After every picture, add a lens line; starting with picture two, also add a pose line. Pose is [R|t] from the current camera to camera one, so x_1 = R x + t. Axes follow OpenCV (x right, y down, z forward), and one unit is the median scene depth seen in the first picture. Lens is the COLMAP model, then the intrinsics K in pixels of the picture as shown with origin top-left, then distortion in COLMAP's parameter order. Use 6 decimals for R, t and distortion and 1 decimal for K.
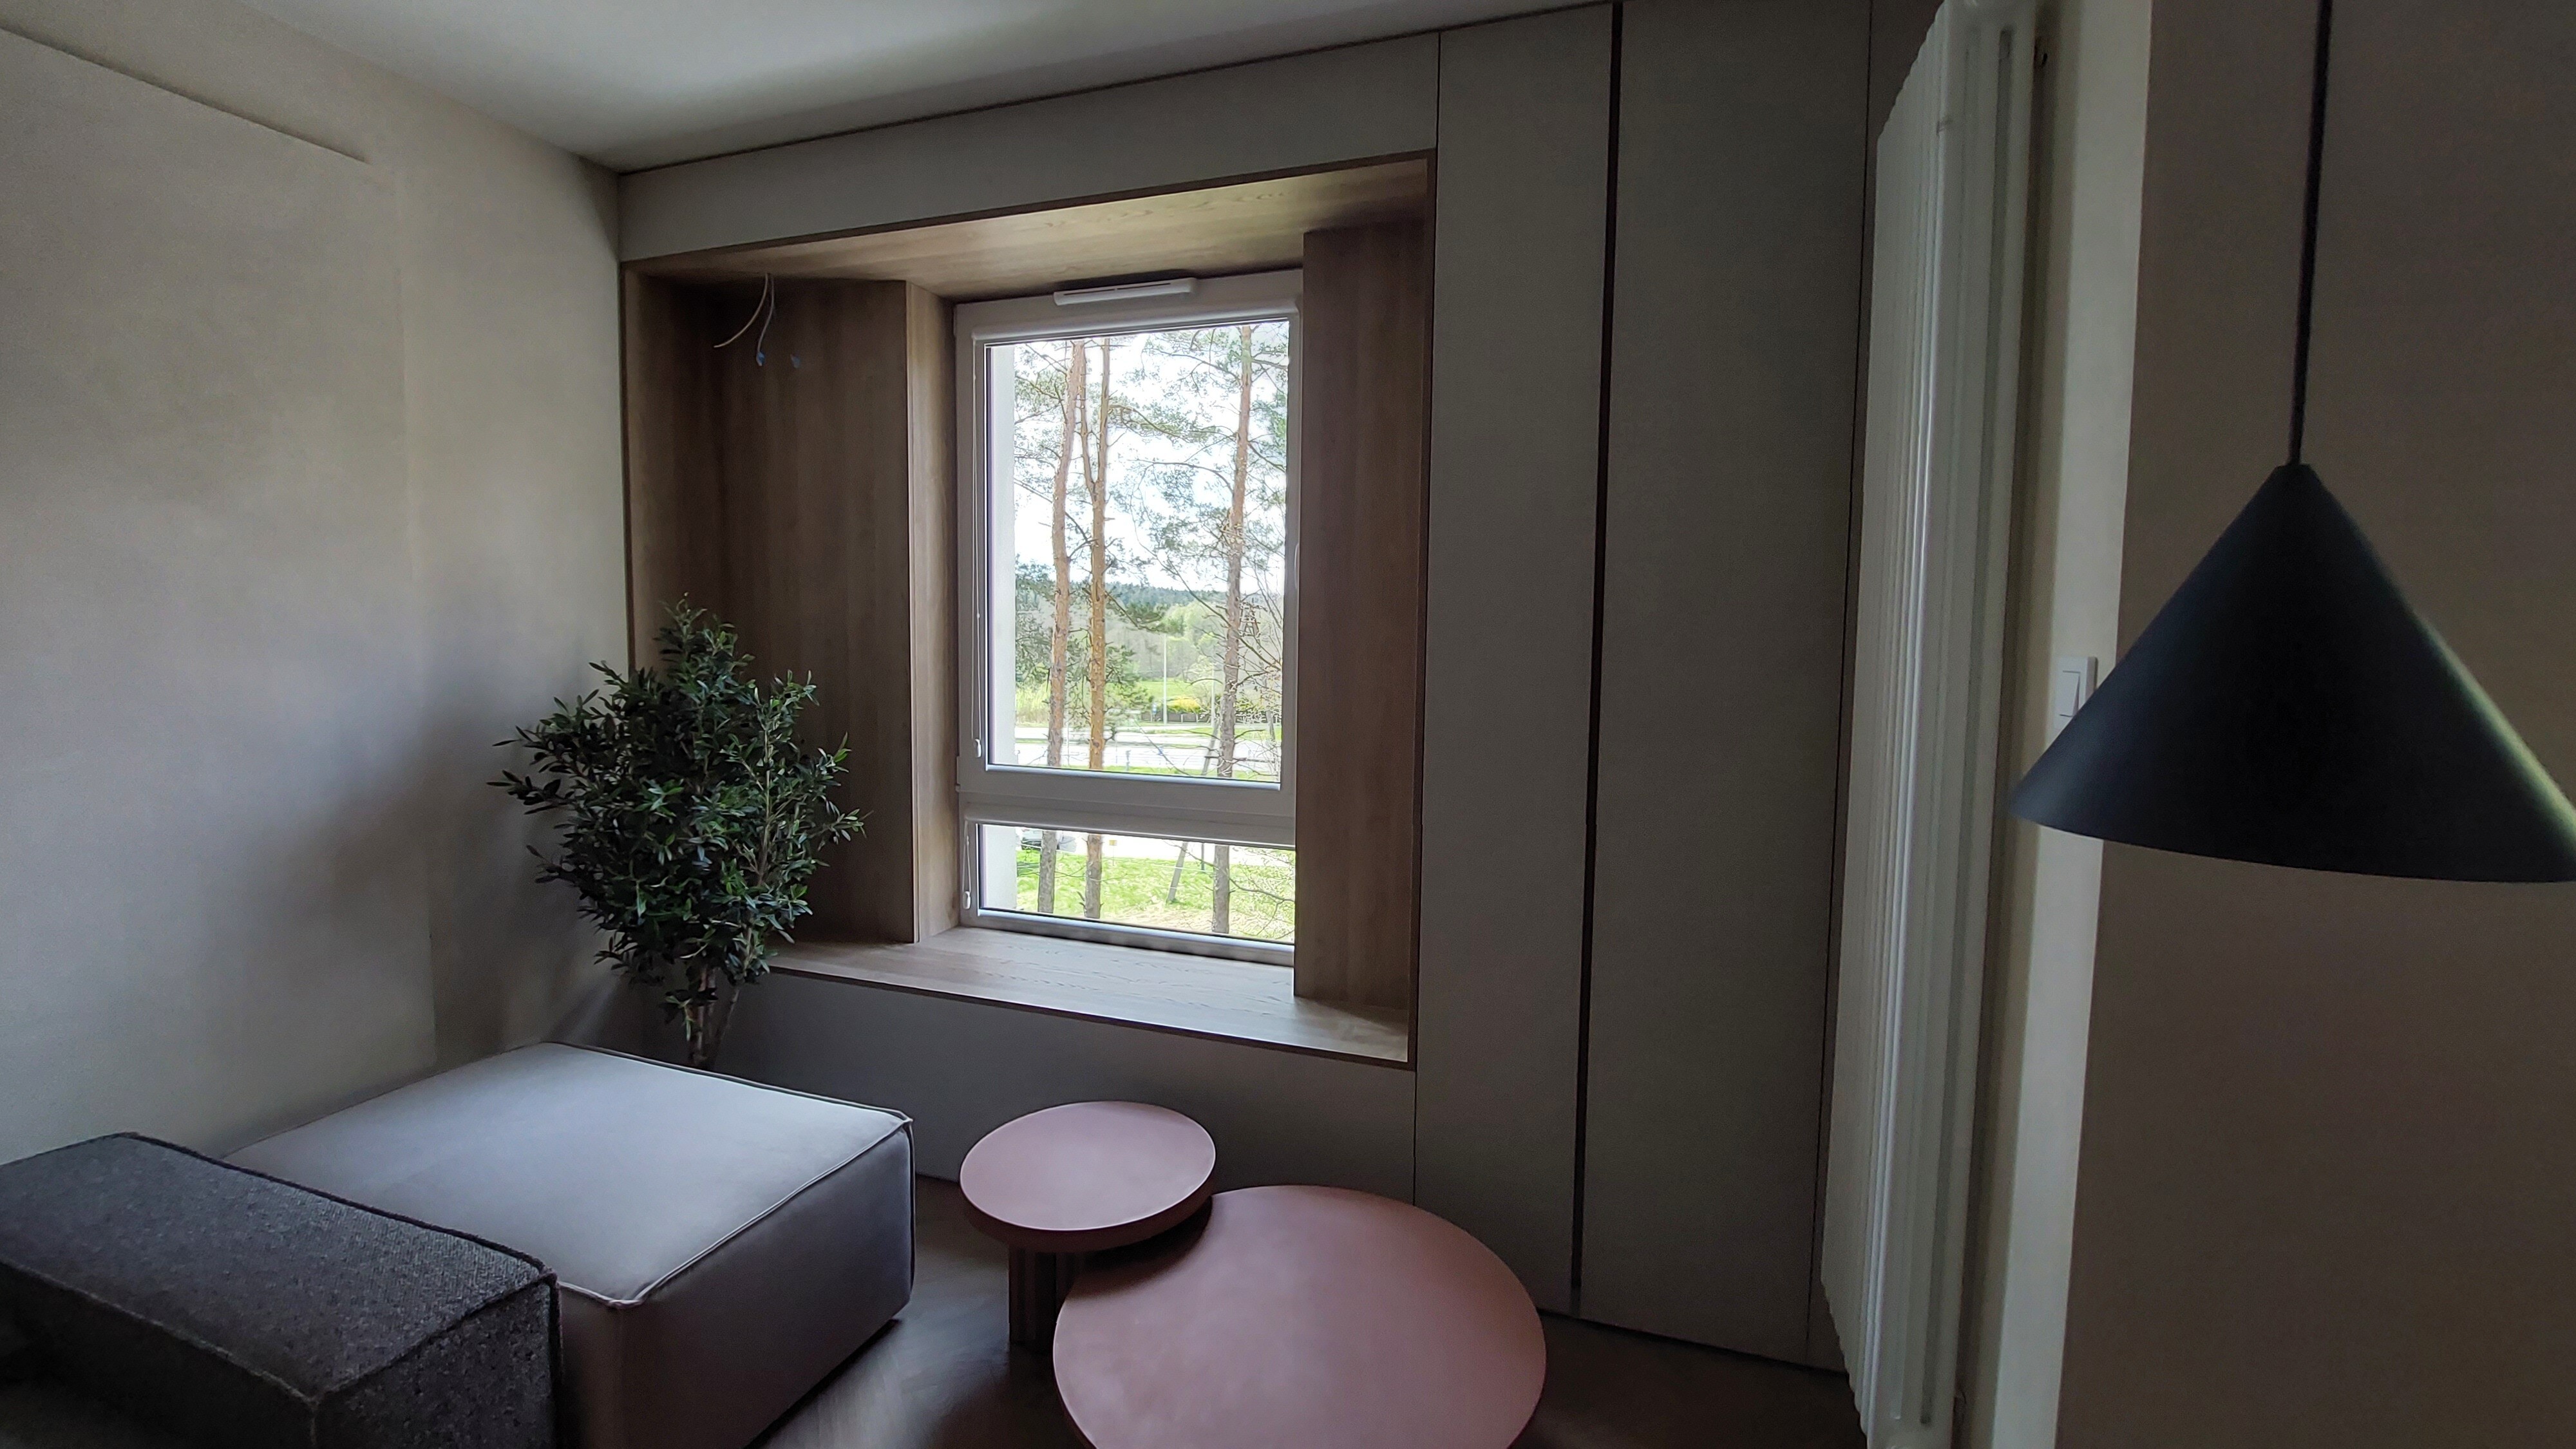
lens RADIAL K [[1028.5, 0, 1288.0], [0, 1028.5, 724.5], [0, 0, 1]] dist [0.002129, -0.000007]
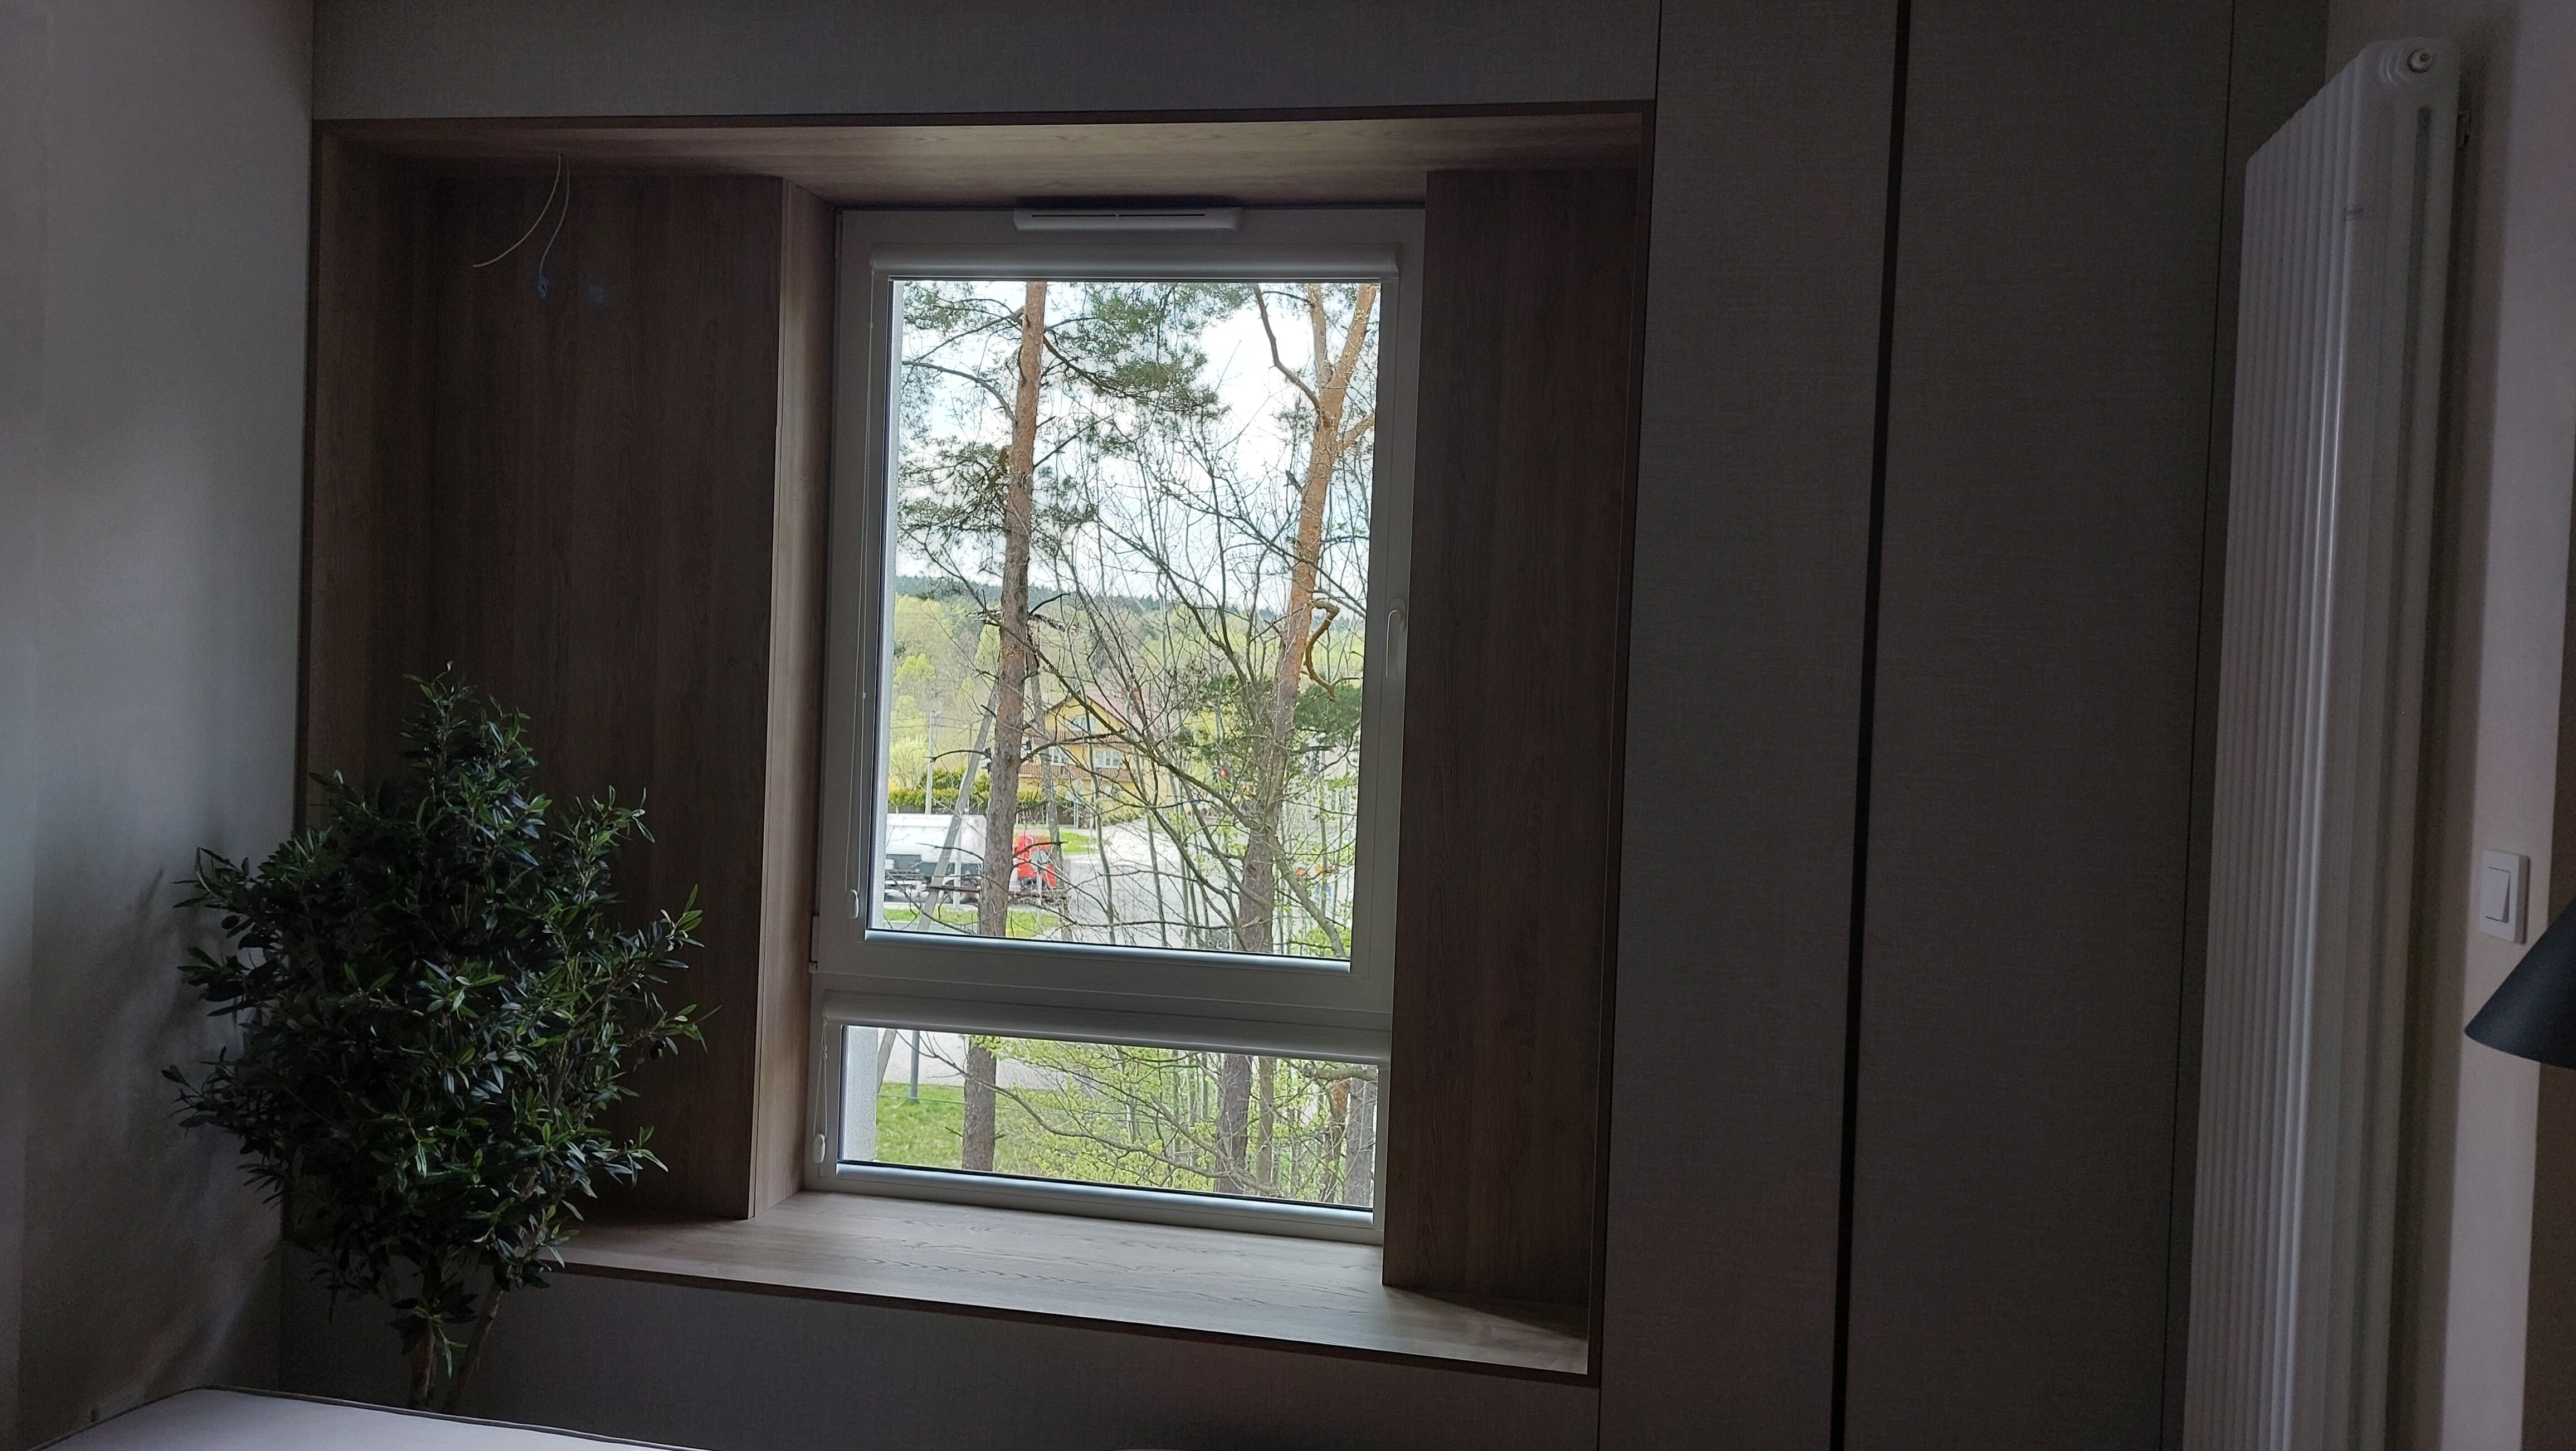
lens RADIAL K [[1887.1, 0, 1290.1], [0, 1887.1, 740.2], [0, 0, 1]] dist [0.034126, -0.000904]
pose [[0.991099, 0.018338, 0.131859, -0.215630], [-0.012345, 0.998859, -0.046128, -0.030851], [-0.132555, 0.044090, 0.990195, -0.213981]]
